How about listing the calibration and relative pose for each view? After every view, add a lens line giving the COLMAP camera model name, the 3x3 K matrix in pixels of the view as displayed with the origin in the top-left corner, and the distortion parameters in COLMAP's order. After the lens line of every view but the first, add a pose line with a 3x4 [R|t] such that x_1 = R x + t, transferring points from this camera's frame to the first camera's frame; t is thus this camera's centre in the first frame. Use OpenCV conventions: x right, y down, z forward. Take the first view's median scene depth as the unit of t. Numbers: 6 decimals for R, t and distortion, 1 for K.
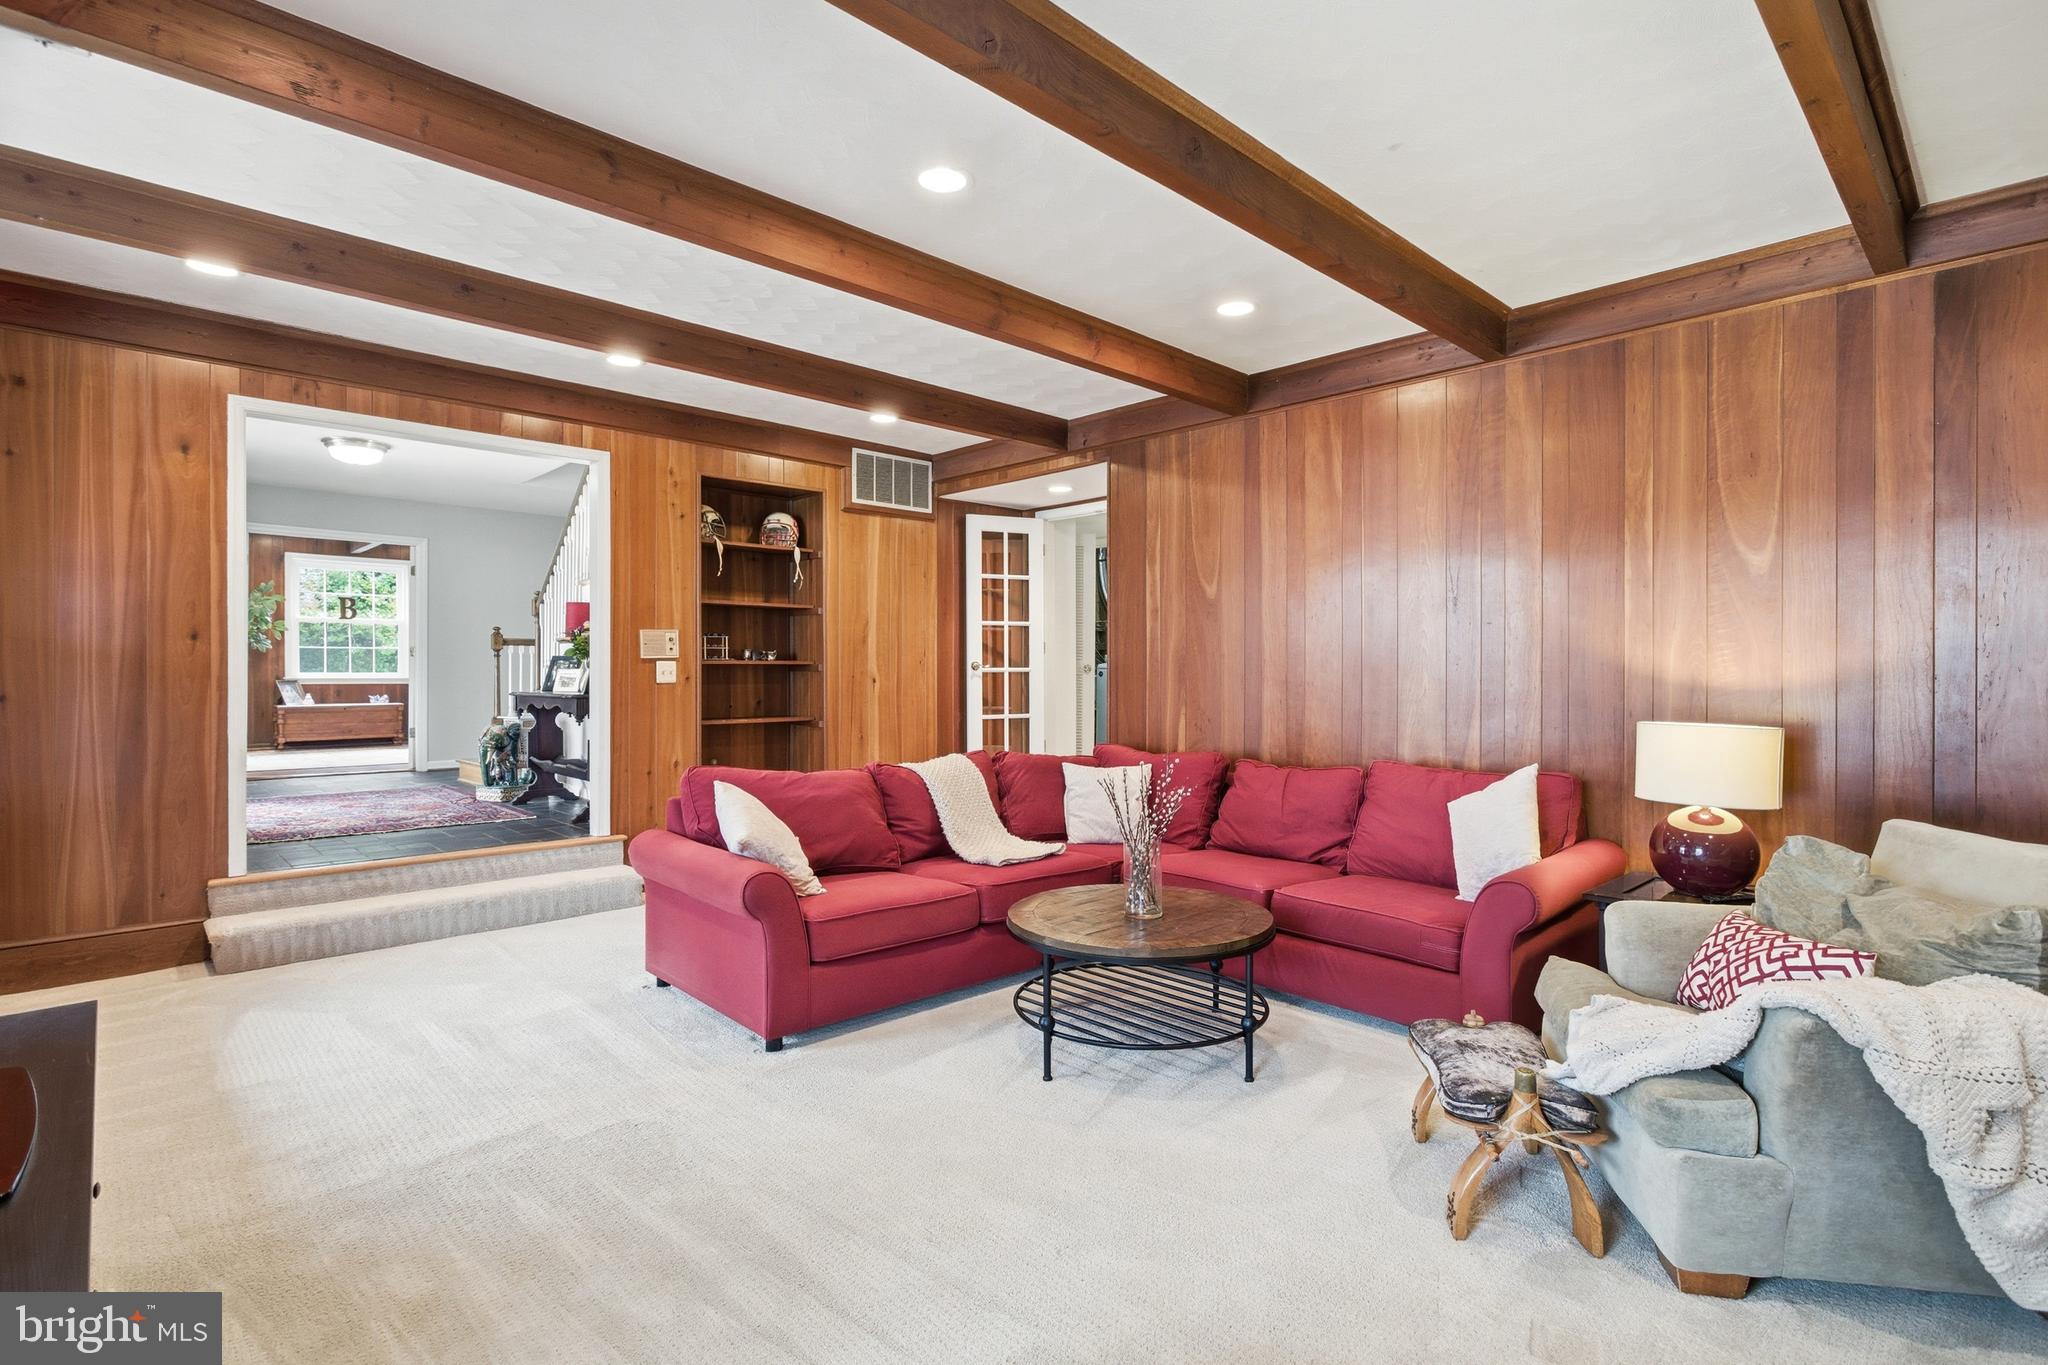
lens RADIAL K [[978.3, 0, 1026.6], [0, 978.3, 669.3], [0, 0, 1]] dist [-0.011796, 0.000288]
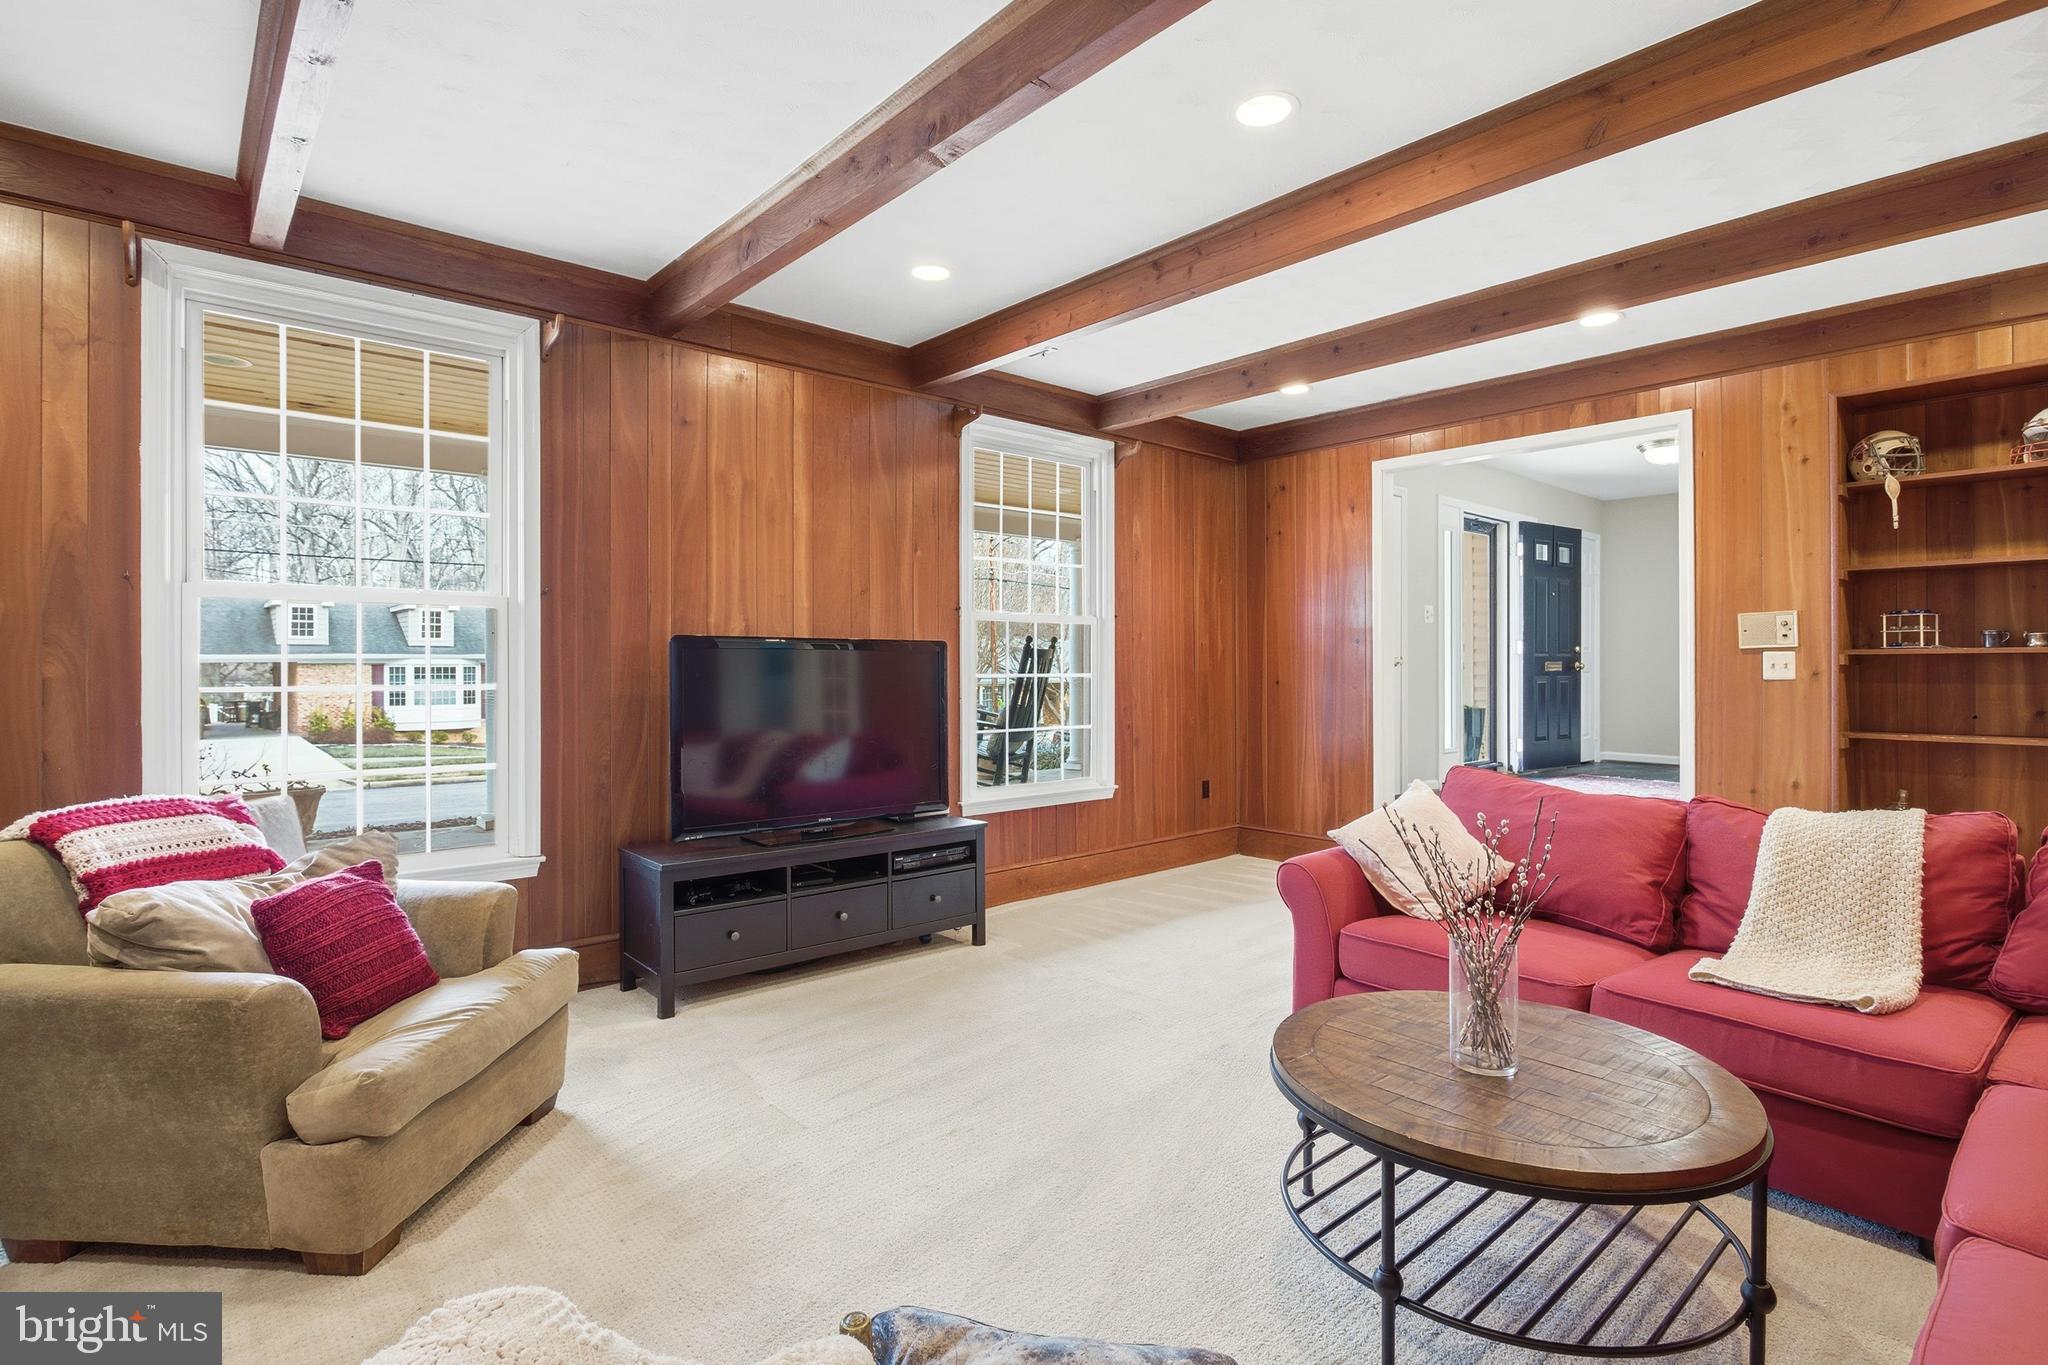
lens RADIAL K [[999.2, 0, 1060.4], [0, 999.2, 679.6], [0, 0, 1]] dist [-0.007618, 0.000573]
pose [[-0.024013, 0.013387, -0.999622, 0.439281], [0.005546, 0.999897, 0.013257, 0.000009], [0.999696, -0.005226, -0.024085, 0.443836]]
